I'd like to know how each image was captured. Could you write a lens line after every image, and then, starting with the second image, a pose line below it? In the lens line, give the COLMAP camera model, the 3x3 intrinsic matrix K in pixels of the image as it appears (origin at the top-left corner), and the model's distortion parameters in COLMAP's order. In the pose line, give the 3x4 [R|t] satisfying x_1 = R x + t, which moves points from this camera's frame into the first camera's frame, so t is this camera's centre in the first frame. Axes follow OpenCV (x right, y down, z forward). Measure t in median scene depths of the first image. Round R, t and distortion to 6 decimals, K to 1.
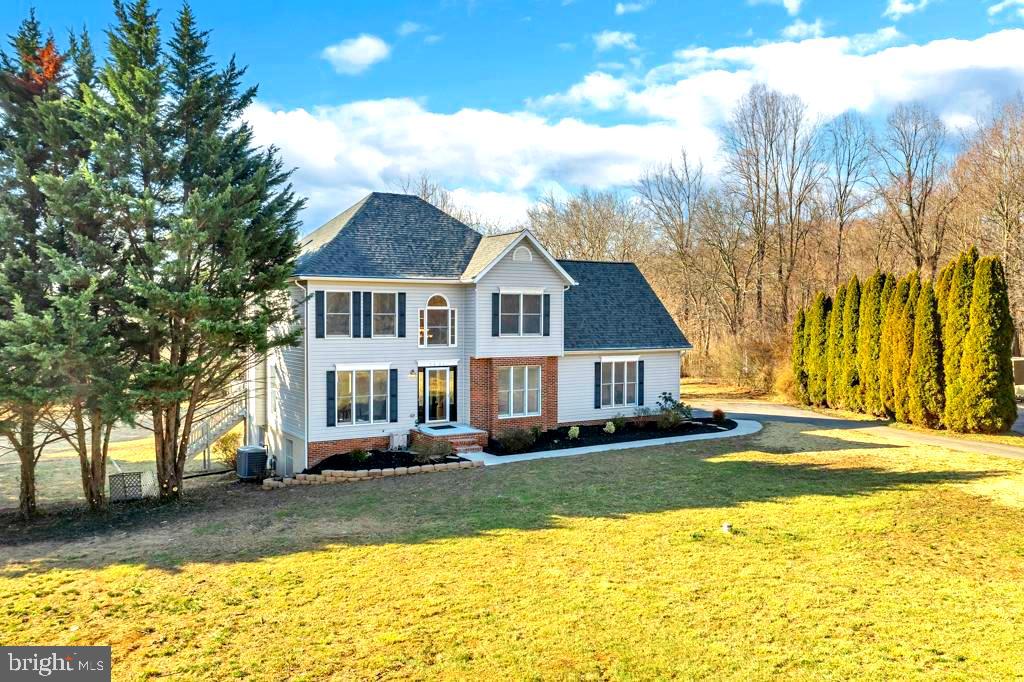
lens RADIAL K [[813.8, 0, 504.9], [0, 813.8, 330.4], [0, 0, 1]] dist [-0.008200, 0.002313]
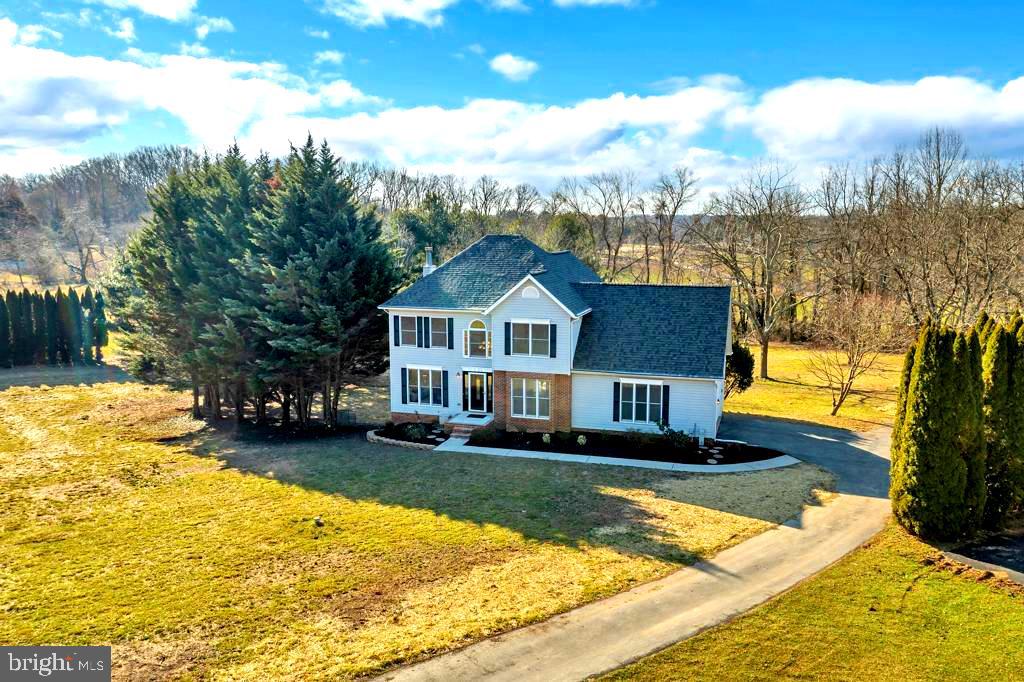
lens RADIAL K [[813.8, 0, 511.5], [0, 813.8, 342.9], [0, 0, 1]] dist [-0.008200, 0.002313]
pose [[0.654171, 0.110198, -0.748276, 0.968484], [-0.015753, 0.991100, 0.132186, -0.184882], [0.756183, -0.074685, 0.650084, 0.151974]]
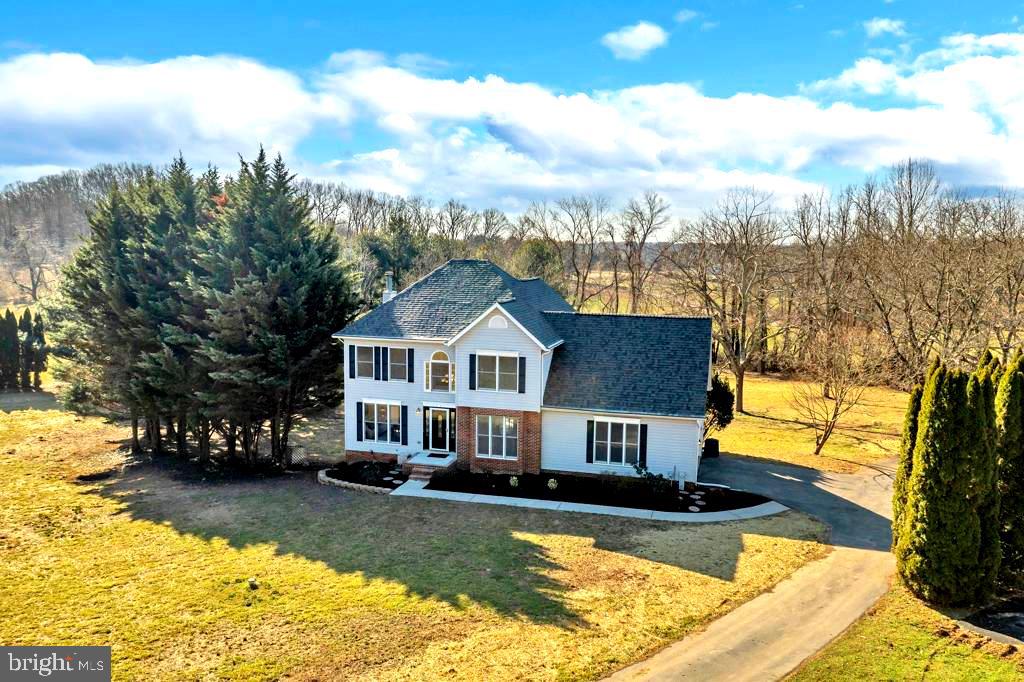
lens RADIAL K [[813.8, 0, 511.7], [0, 813.8, 345.1], [0, 0, 1]] dist [-0.008200, 0.002313]
pose [[0.683779, 0.096042, -0.723341, 0.892282], [-0.029995, 0.994162, 0.103645, -0.184860], [0.729073, -0.049174, 0.682668, 0.219524]]
